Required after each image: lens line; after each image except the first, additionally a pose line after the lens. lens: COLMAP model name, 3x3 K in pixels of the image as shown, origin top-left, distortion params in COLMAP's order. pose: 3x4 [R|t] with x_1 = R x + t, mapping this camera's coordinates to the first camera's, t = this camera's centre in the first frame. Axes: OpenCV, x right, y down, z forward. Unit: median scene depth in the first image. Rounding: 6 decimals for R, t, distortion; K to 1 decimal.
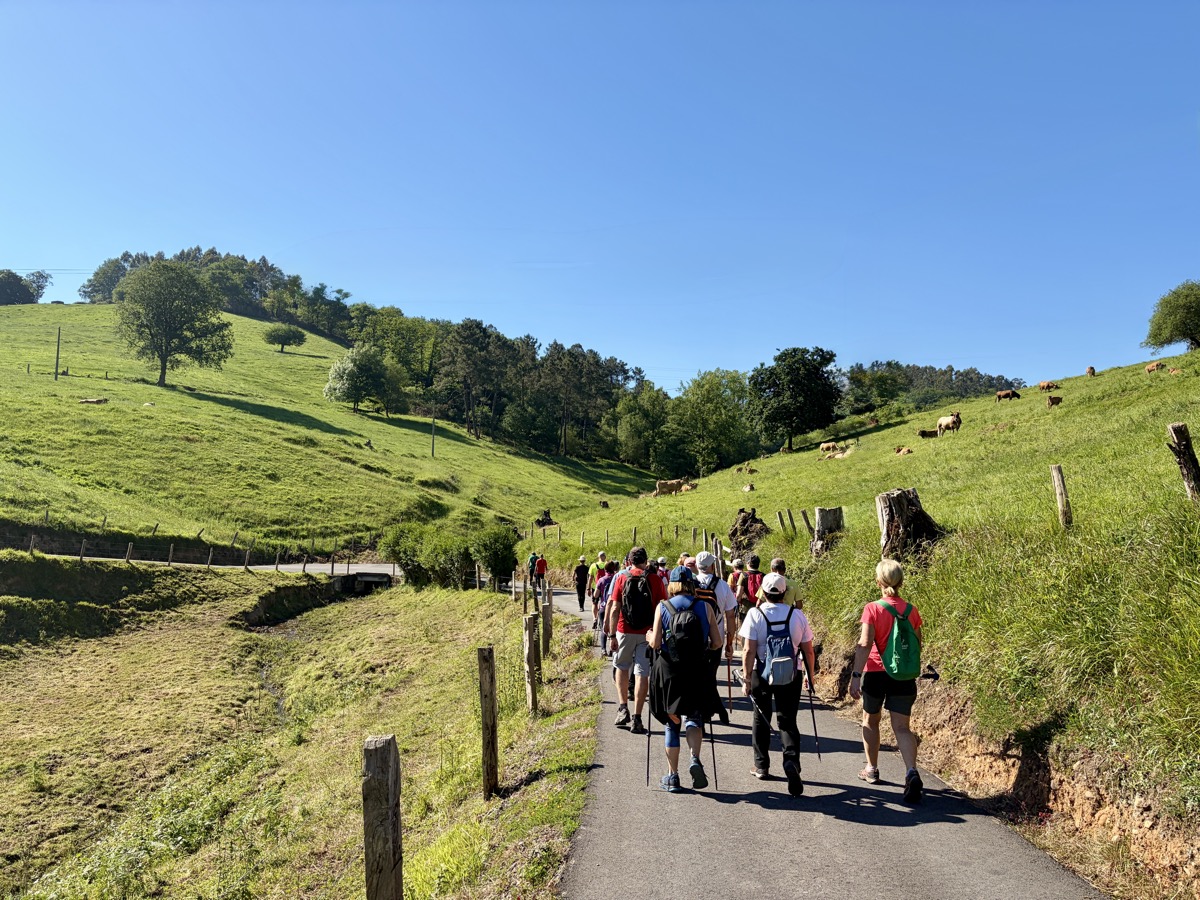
lens RADIAL K [[908.4, 0, 600.0], [0, 908.4, 450.0], [0, 0, 1]] dist [0.062581, -0.127004]
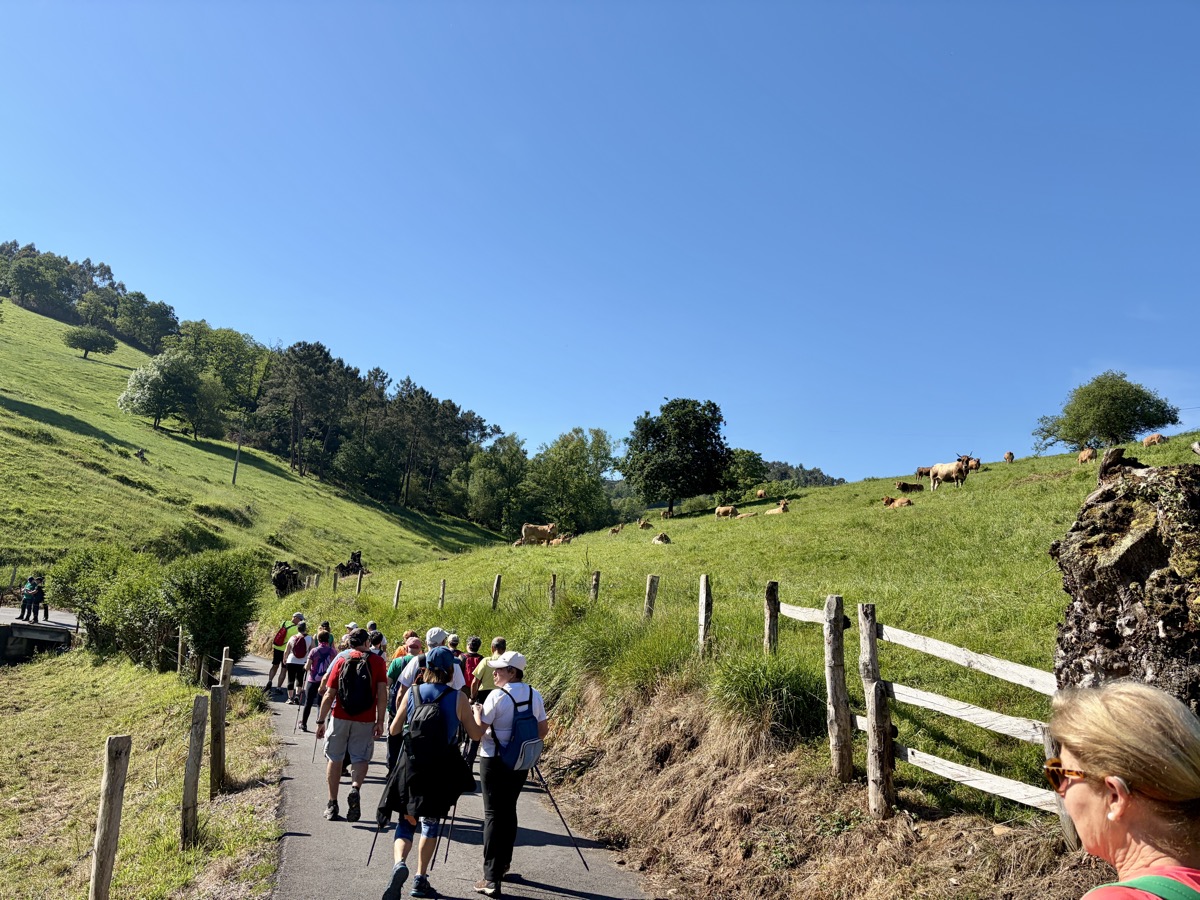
lens RADIAL K [[908.4, 0, 600.0], [0, 908.4, 450.0], [0, 0, 1]] dist [0.062581, -0.127004]
pose [[0.981881, 0.104559, 0.158044, 0.001637], [-0.091603, 0.991973, -0.087170, 0.012588], [-0.165890, 0.071114, 0.983577, 0.110321]]
